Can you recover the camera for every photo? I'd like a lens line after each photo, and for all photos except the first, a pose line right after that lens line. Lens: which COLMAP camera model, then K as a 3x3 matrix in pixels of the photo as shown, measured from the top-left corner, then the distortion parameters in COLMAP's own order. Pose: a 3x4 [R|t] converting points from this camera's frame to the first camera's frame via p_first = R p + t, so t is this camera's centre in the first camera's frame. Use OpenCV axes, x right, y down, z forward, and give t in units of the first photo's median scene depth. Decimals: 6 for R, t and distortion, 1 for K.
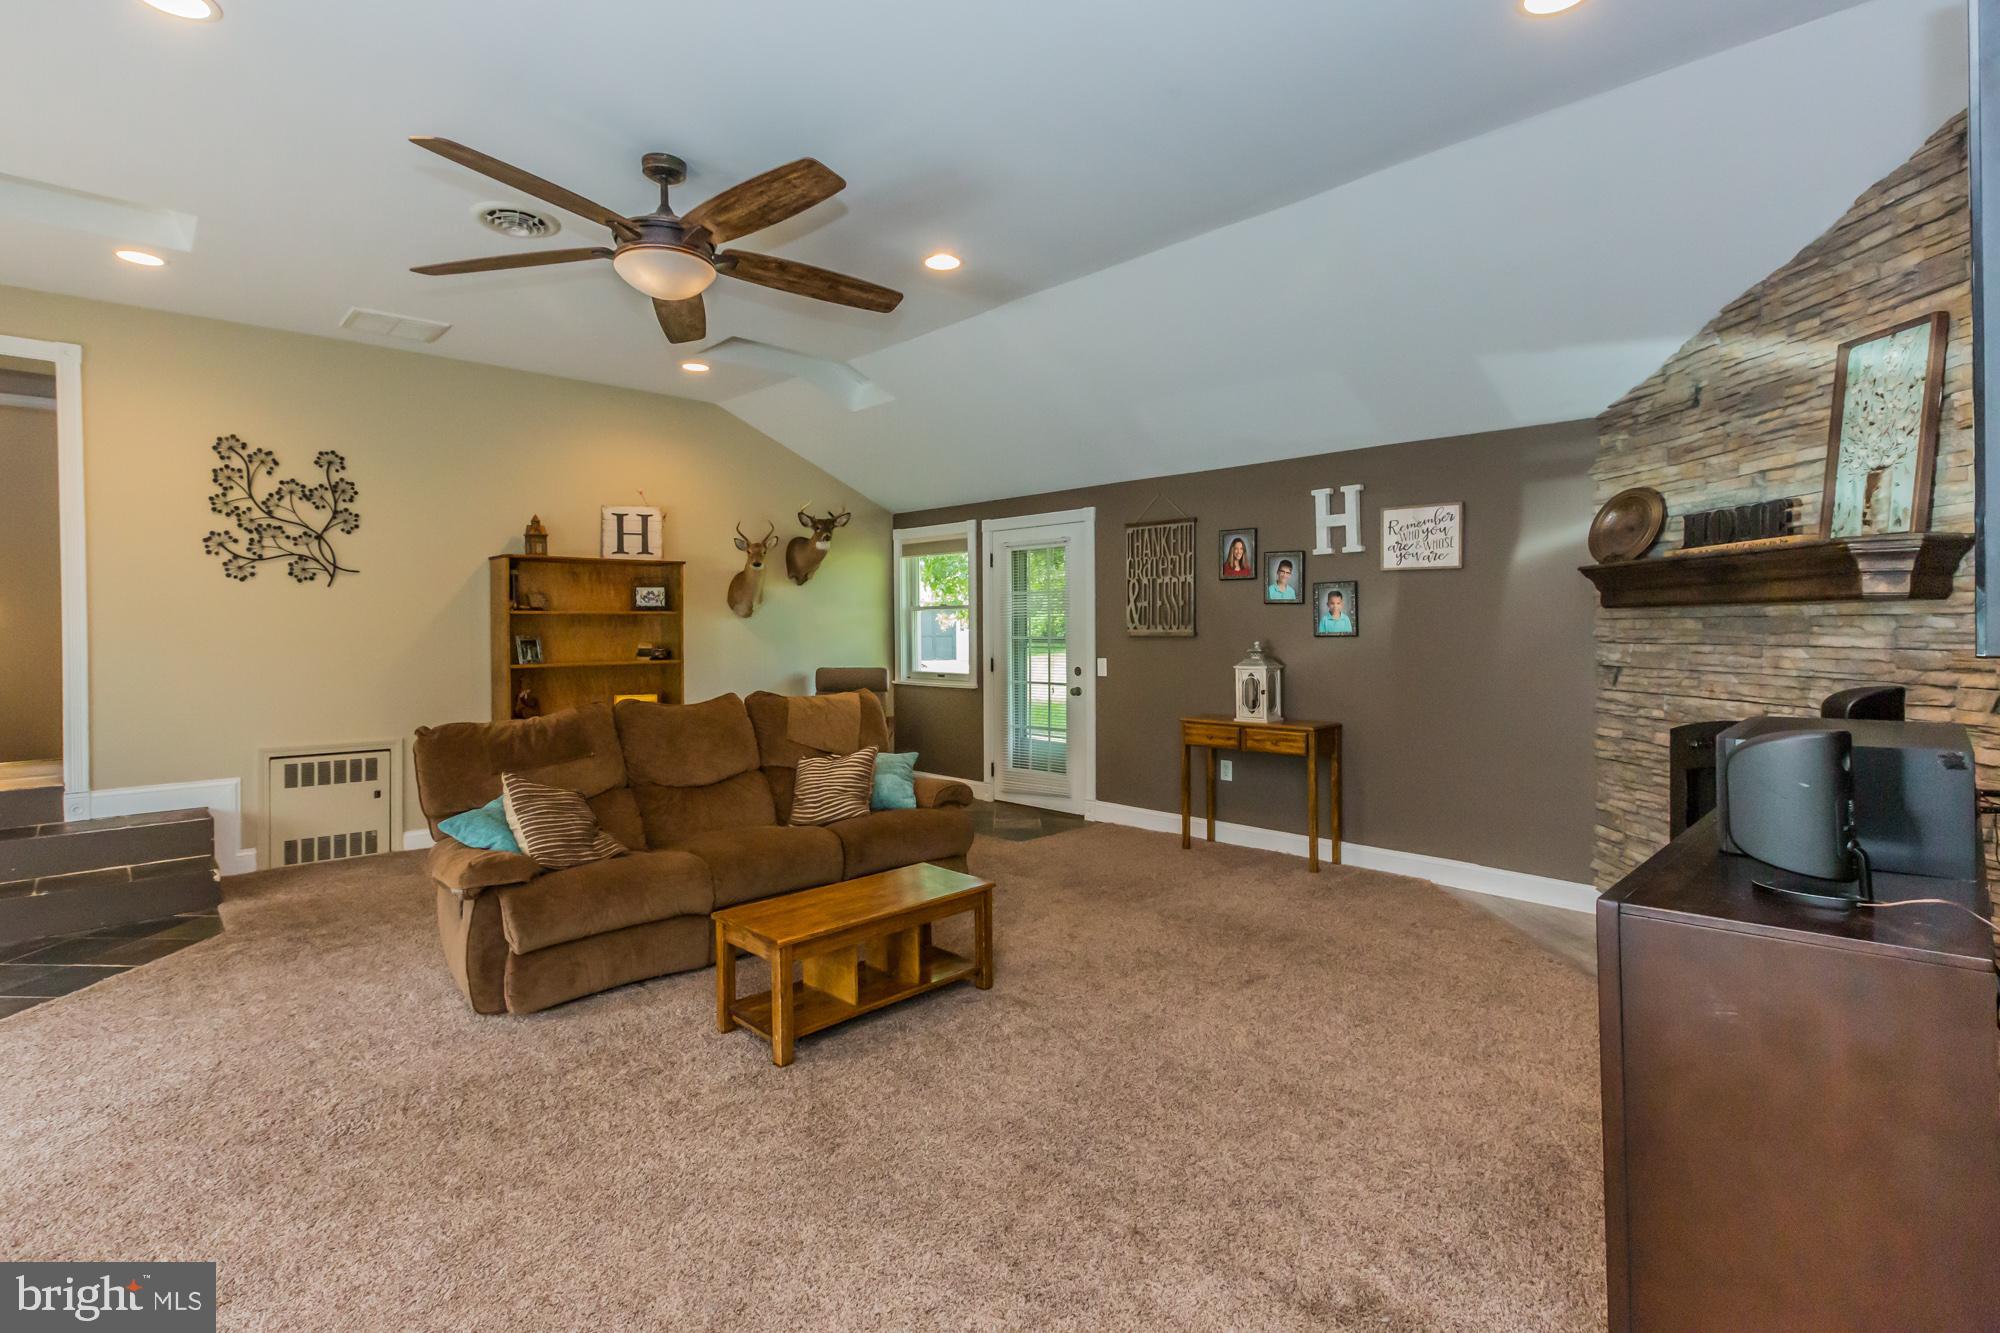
lens RADIAL K [[942.3, 0, 994.8], [0, 942.3, 634.6], [0, 0, 1]] dist [0.002408, 0.000196]
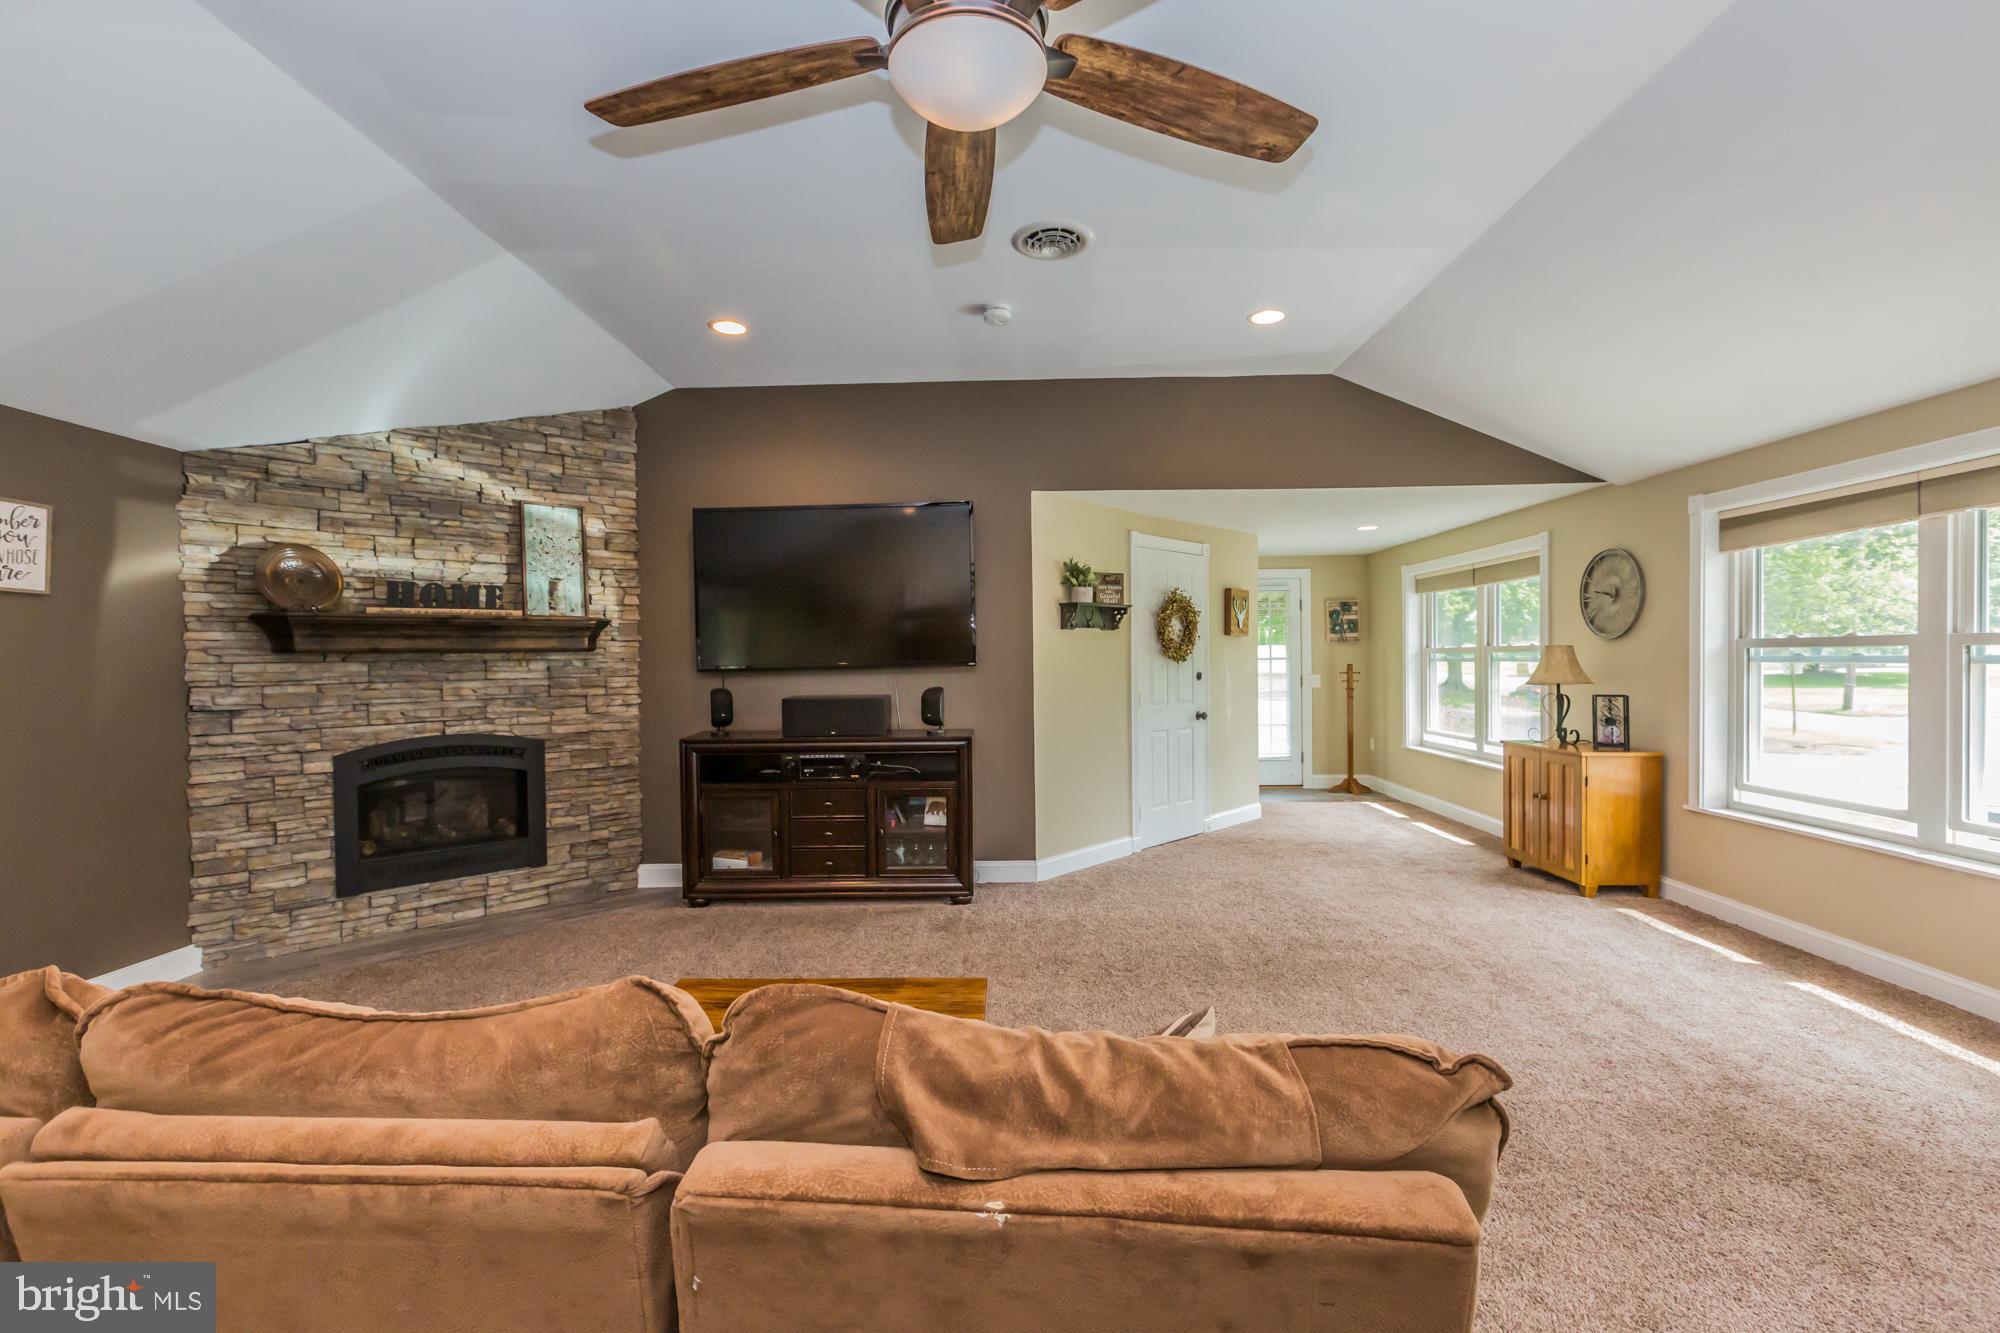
lens RADIAL K [[892.9, 0, 1000.8], [0, 892.9, 664.0], [0, 0, 1]] dist [0.004231, 0.000078]
pose [[-0.708409, 0.006249, 0.705774, -0.600691], [0.019988, 0.999737, 0.011211, -0.010011], [-0.705519, 0.022049, -0.708348, 1.095830]]
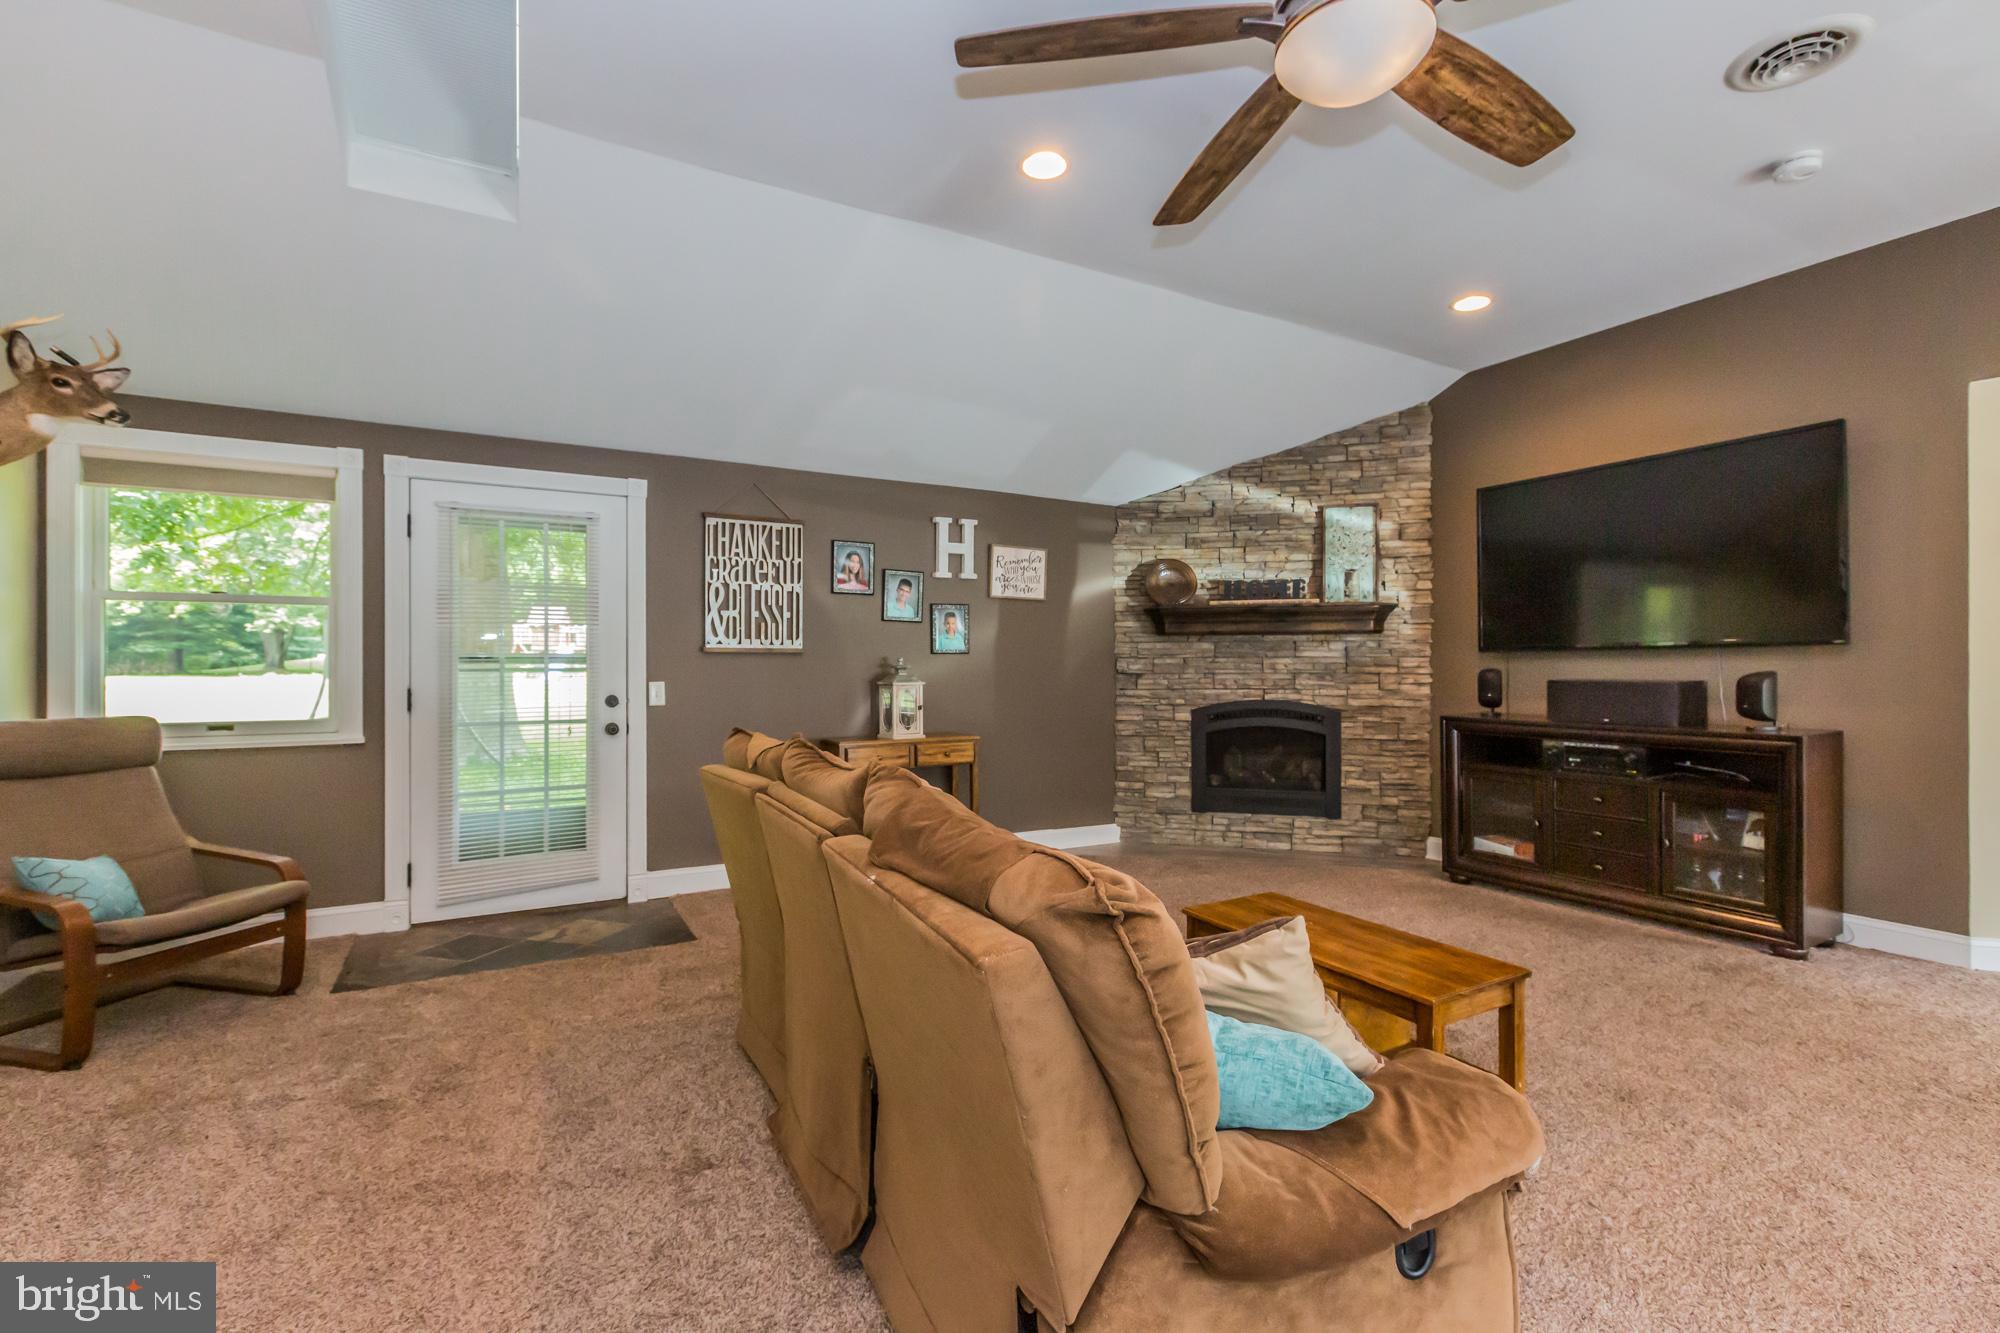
lens RADIAL K [[883.5, 0, 1006.8], [0, 883.5, 663.5], [0, 0, 1]] dist [-0.003465, 0.000645]
pose [[0.252559, 0.004668, 0.967570, -0.770513], [0.005803, 0.999963, -0.006339, 0.025276], [-0.967564, 0.007216, 0.252522, 0.842168]]
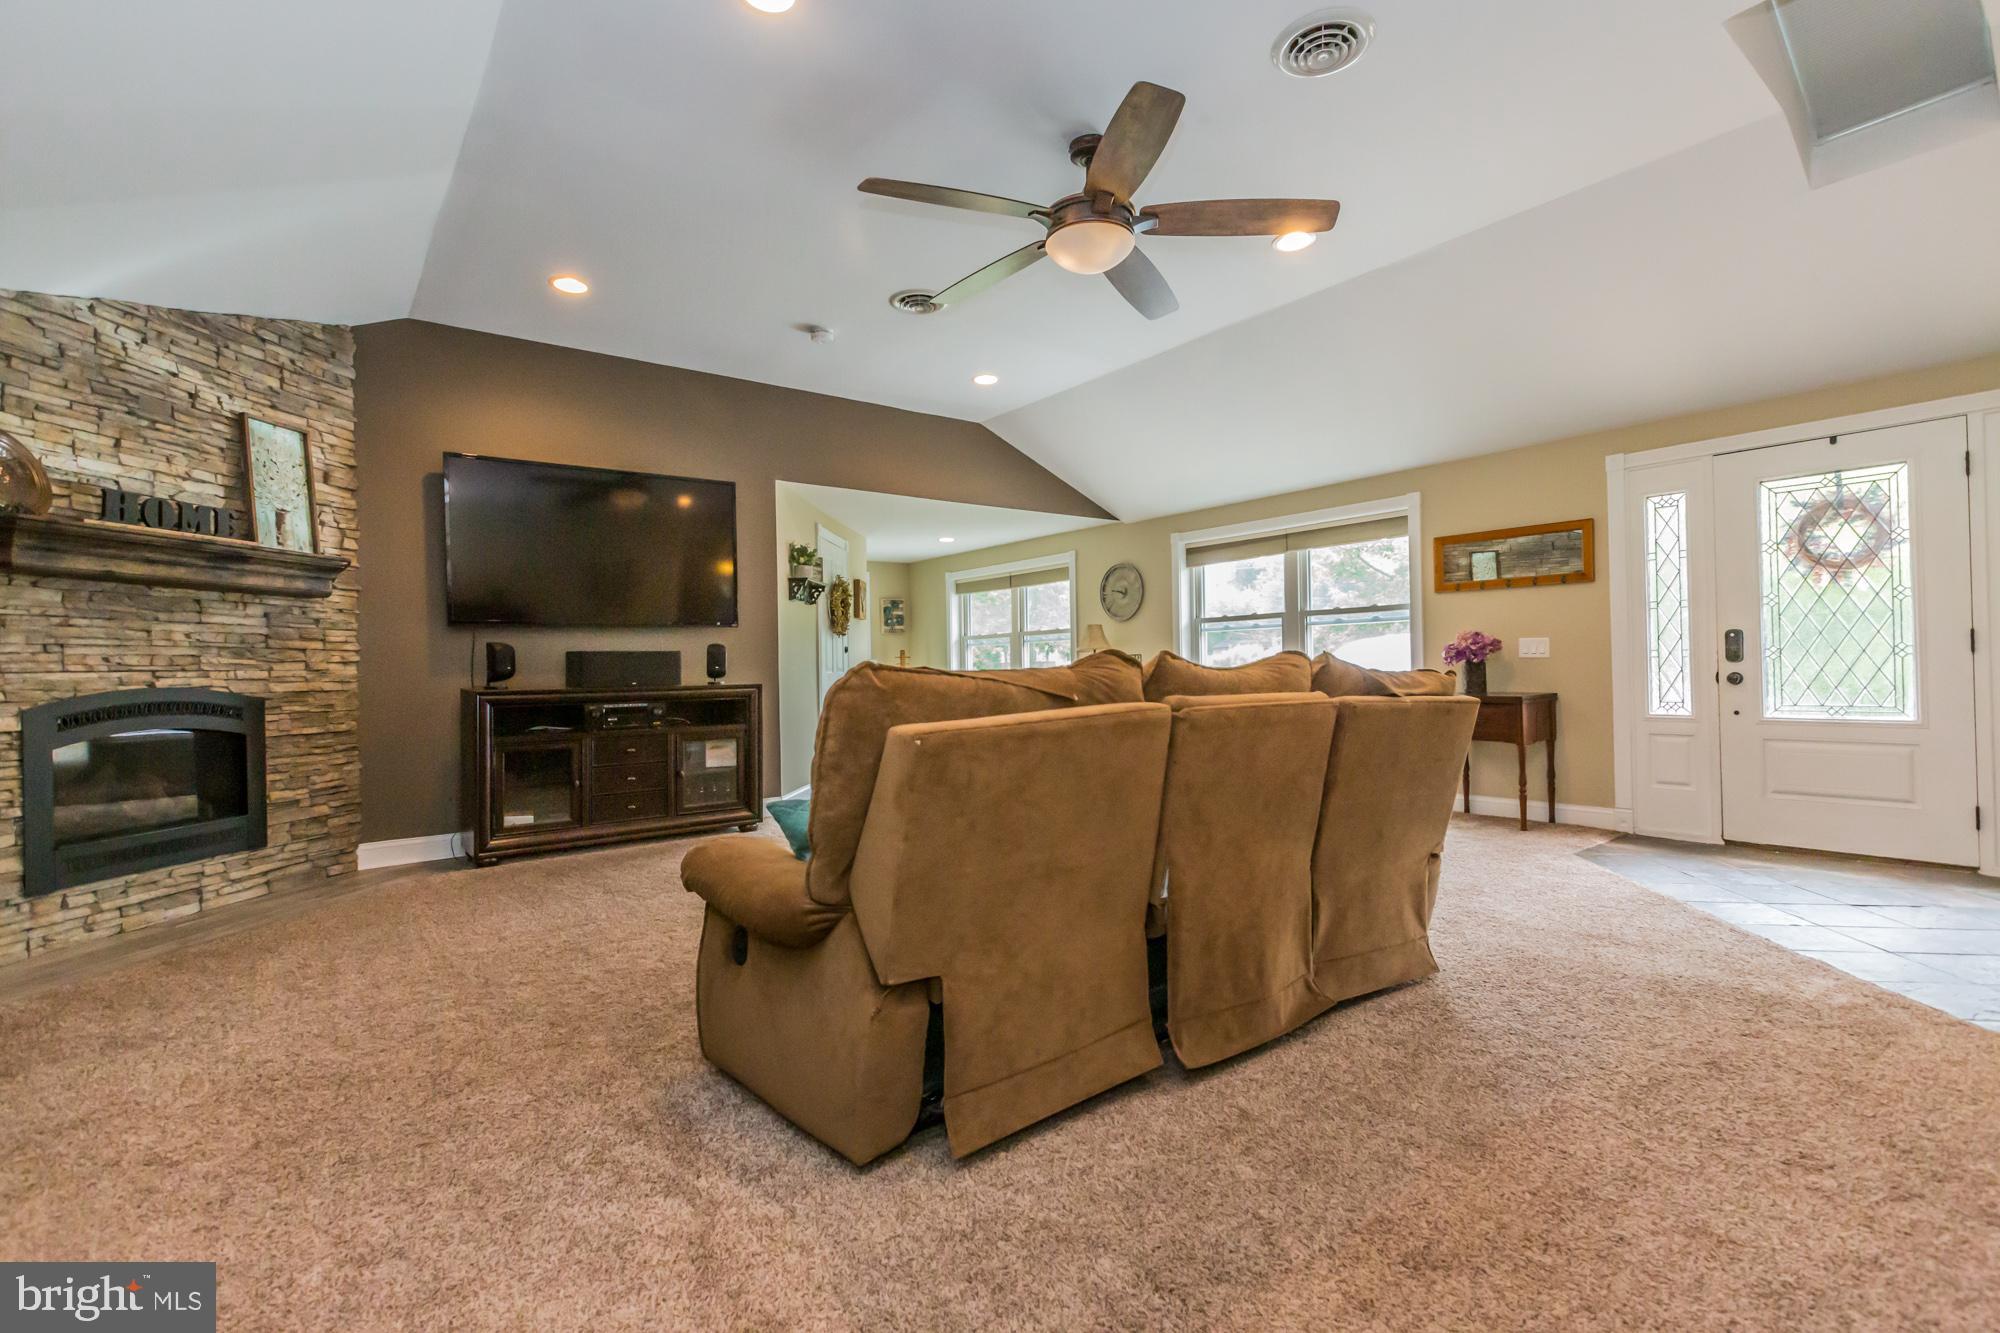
lens RADIAL K [[905.1, 0, 1005.7], [0, 905.1, 663.1], [0, 0, 1]] dist [0.001014, 0.000678]
pose [[-0.994903, 0.024404, 0.097839, -0.265205], [0.024582, 0.999698, 0.000616, 0.070582], [-0.097794, 0.003018, -0.995202, 1.605472]]
